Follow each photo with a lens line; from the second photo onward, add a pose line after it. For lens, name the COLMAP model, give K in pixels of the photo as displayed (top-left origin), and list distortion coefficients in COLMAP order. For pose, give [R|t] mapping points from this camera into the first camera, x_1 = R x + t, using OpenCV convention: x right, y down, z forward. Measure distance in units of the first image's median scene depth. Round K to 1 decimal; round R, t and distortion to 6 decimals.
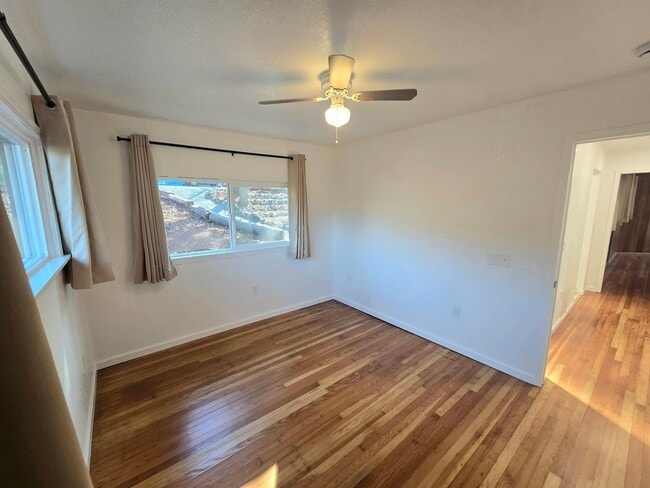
lens RADIAL K [[267.0, 0, 325.0], [0, 267.0, 244.0], [0, 0, 1]] dist [-0.000025, -0.000832]
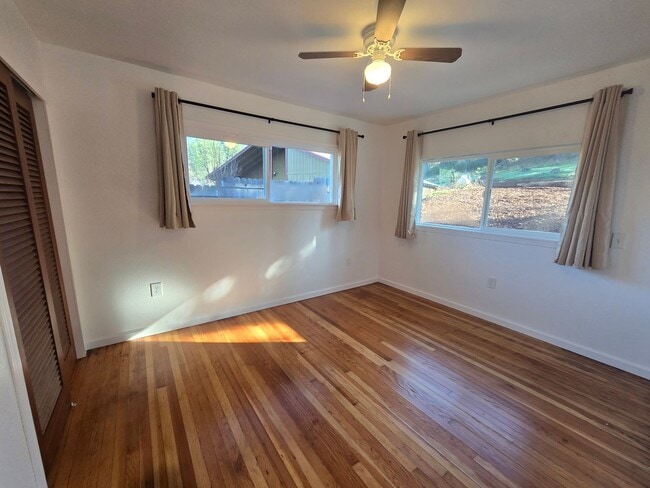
lens RADIAL K [[264.0, 0, 321.2], [0, 264.0, 242.2], [0, 0, 1]] dist [-0.000202, -0.000148]
pose [[-0.064110, 0.173973, -0.982661, 0.731958], [-0.173399, 0.967767, 0.182648, -0.015915], [0.982763, 0.182102, -0.031877, 0.610342]]
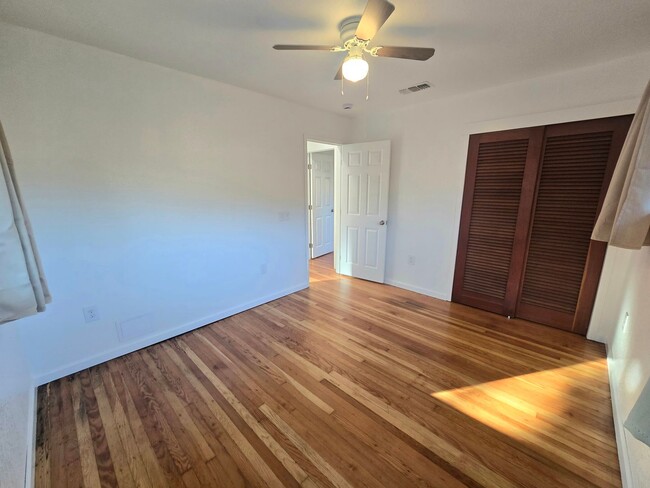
lens RADIAL K [[264.0, 0, 321.2], [0, 264.0, 242.2], [0, 0, 1]] dist [-0.000202, -0.000148]
pose [[-0.125210, -0.199406, 0.971885, -0.649406], [0.160403, 0.962638, 0.218174, -0.071749], [-0.979078, 0.183210, -0.088546, 0.858907]]
